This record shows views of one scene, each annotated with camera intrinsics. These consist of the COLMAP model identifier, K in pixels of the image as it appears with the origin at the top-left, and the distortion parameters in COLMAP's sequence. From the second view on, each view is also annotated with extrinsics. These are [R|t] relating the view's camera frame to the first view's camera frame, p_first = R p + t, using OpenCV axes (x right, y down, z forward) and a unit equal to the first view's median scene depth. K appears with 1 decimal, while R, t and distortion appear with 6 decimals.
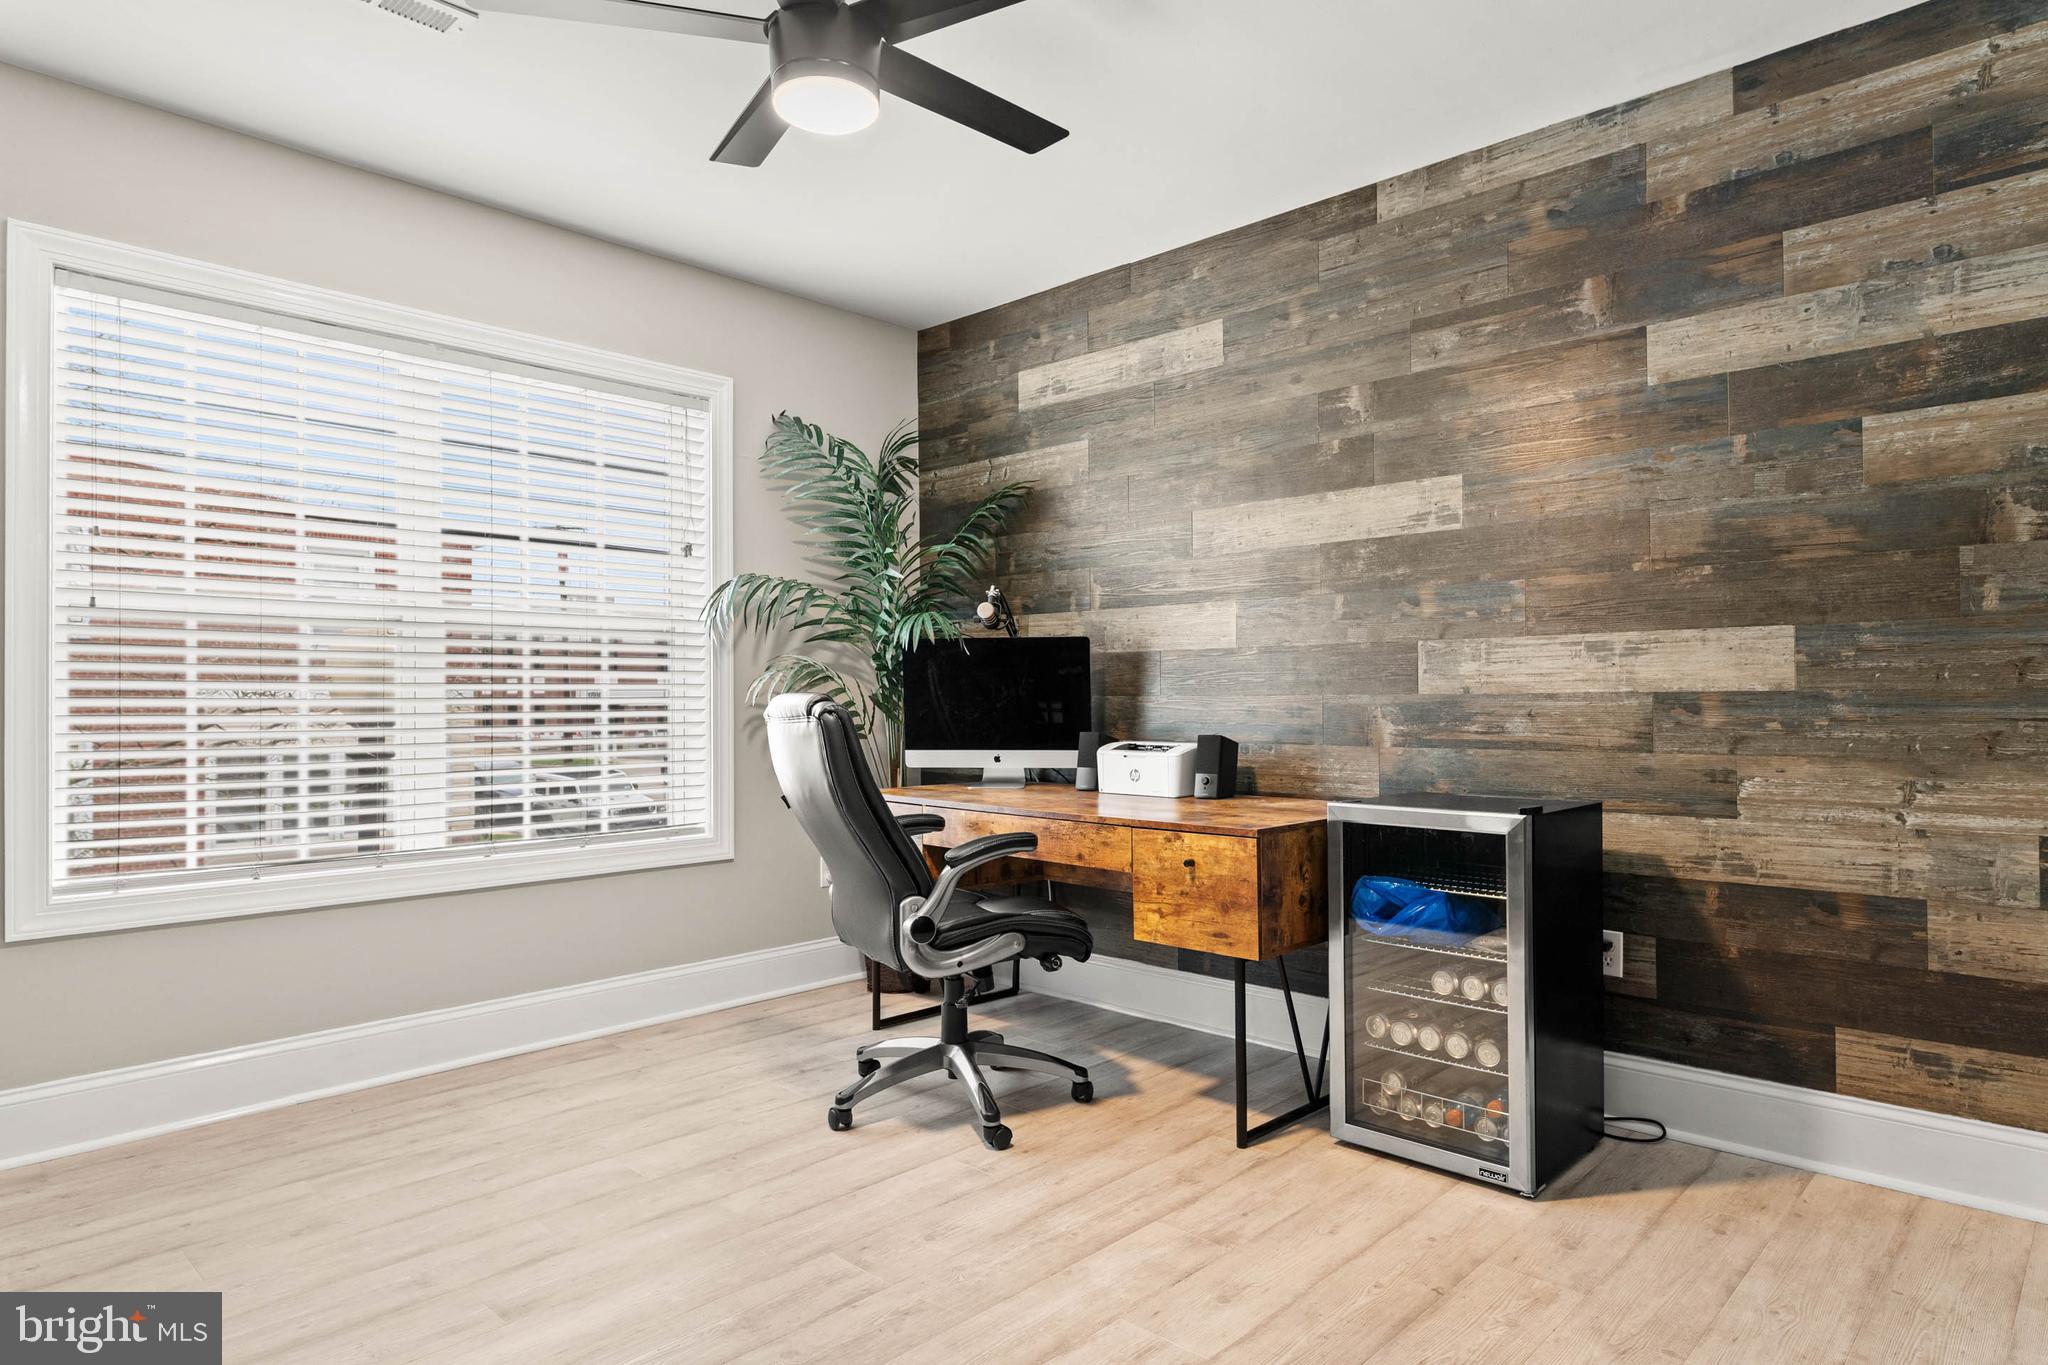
lens RADIAL K [[1212.6, 0, 1012.9], [0, 1212.6, 672.1], [0, 0, 1]] dist [-0.000448, -0.000322]
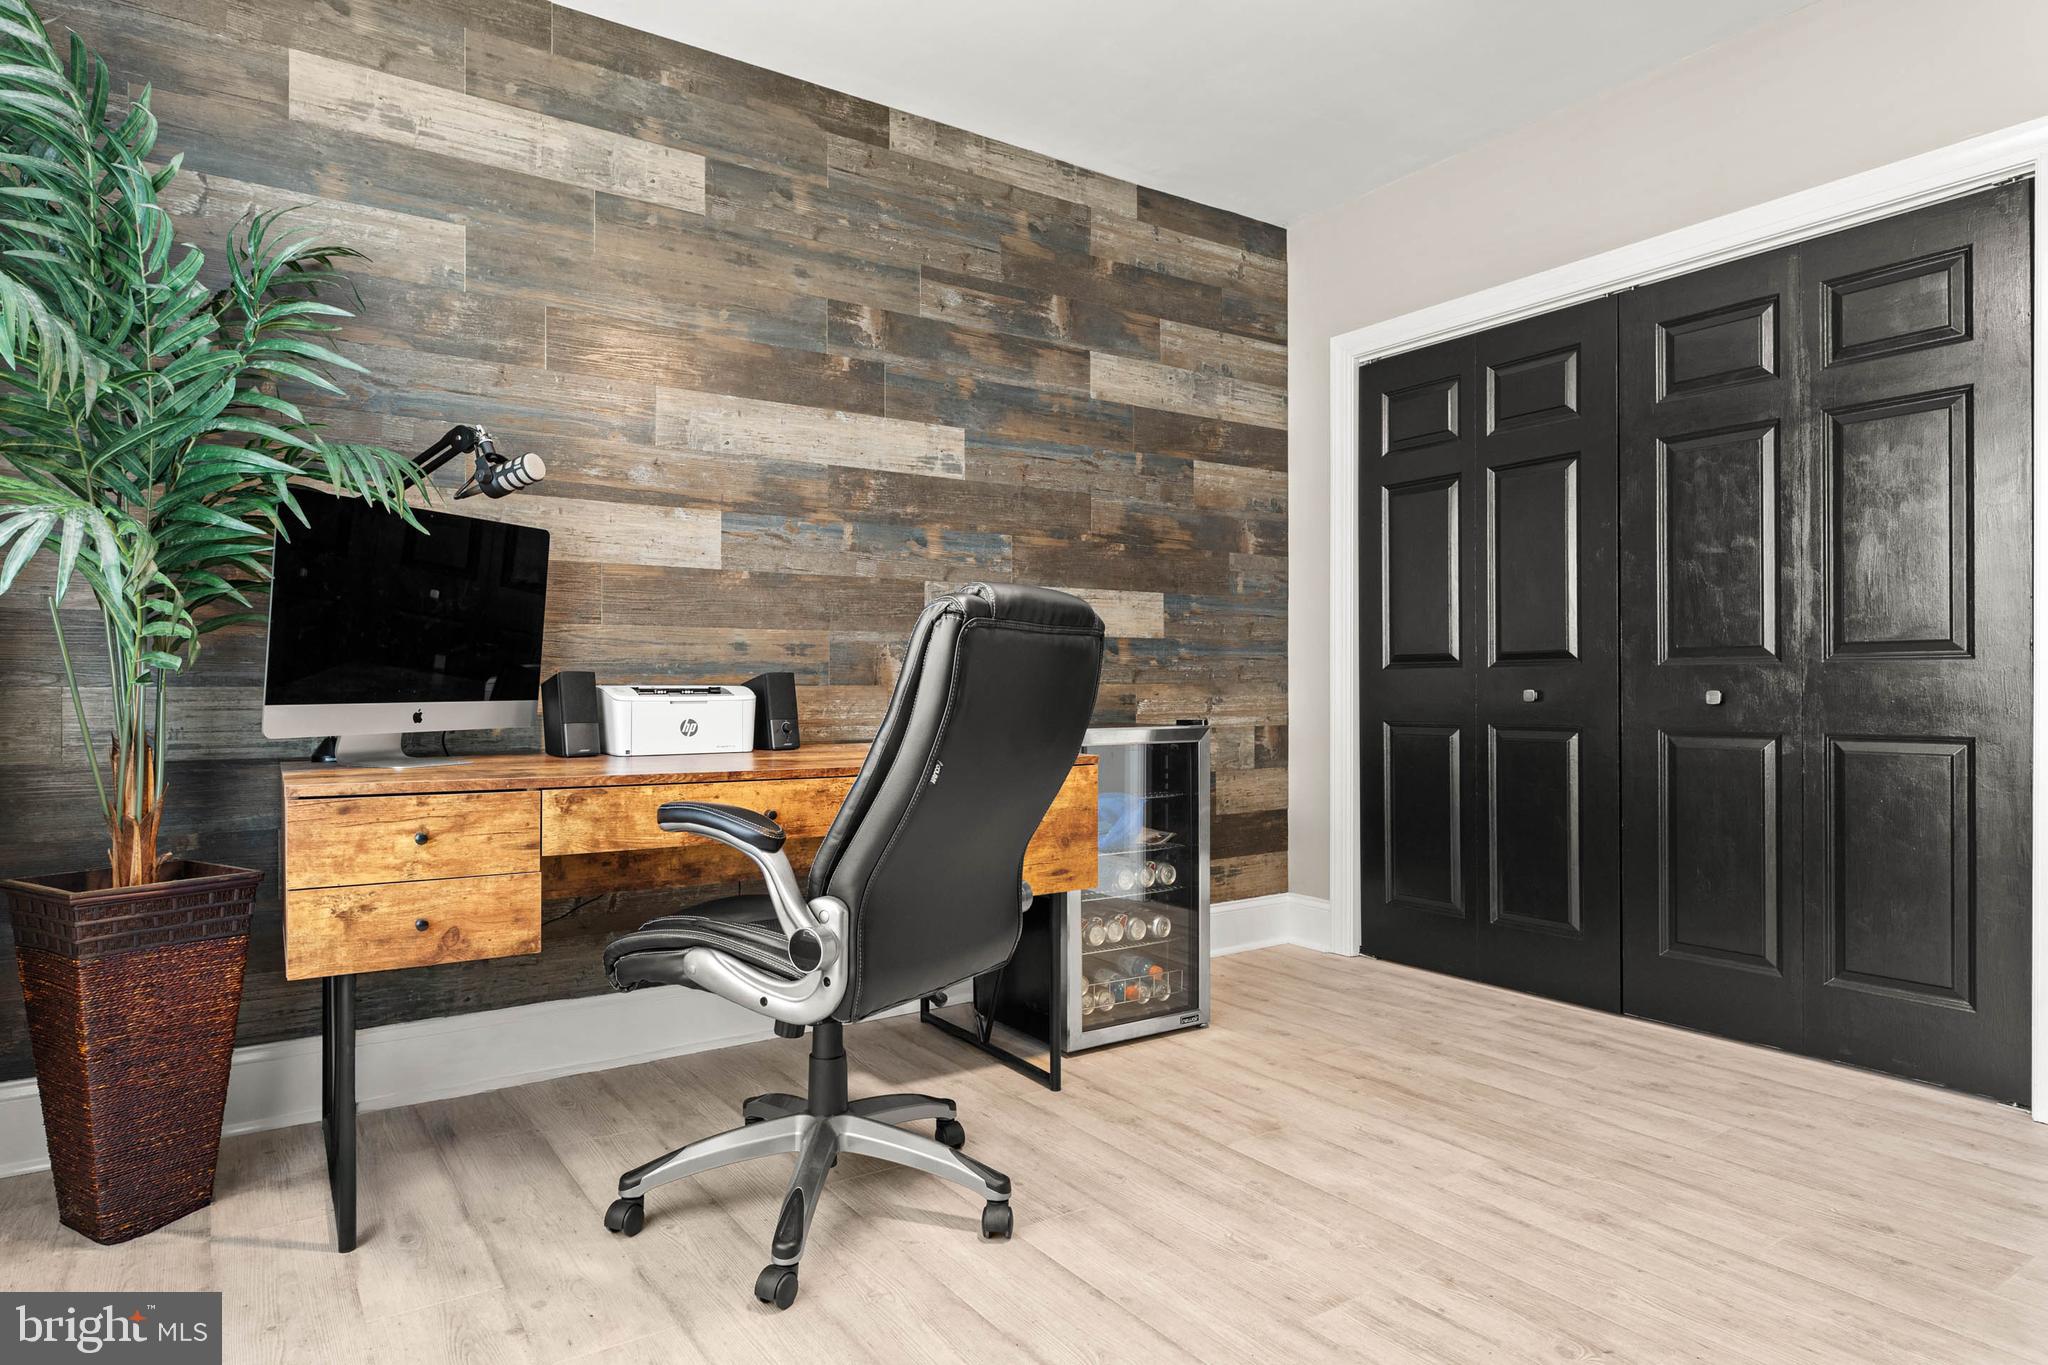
lens RADIAL K [[1190.1, 0, 1047.4], [0, 1190.1, 678.1], [0, 0, 1]] dist [-0.000287, -0.001249]
pose [[0.179610, 0.010019, 0.983687, -0.651422], [-0.019015, 0.999797, -0.006712, 0.062833], [-0.983554, -0.017500, 0.179764, 0.737888]]
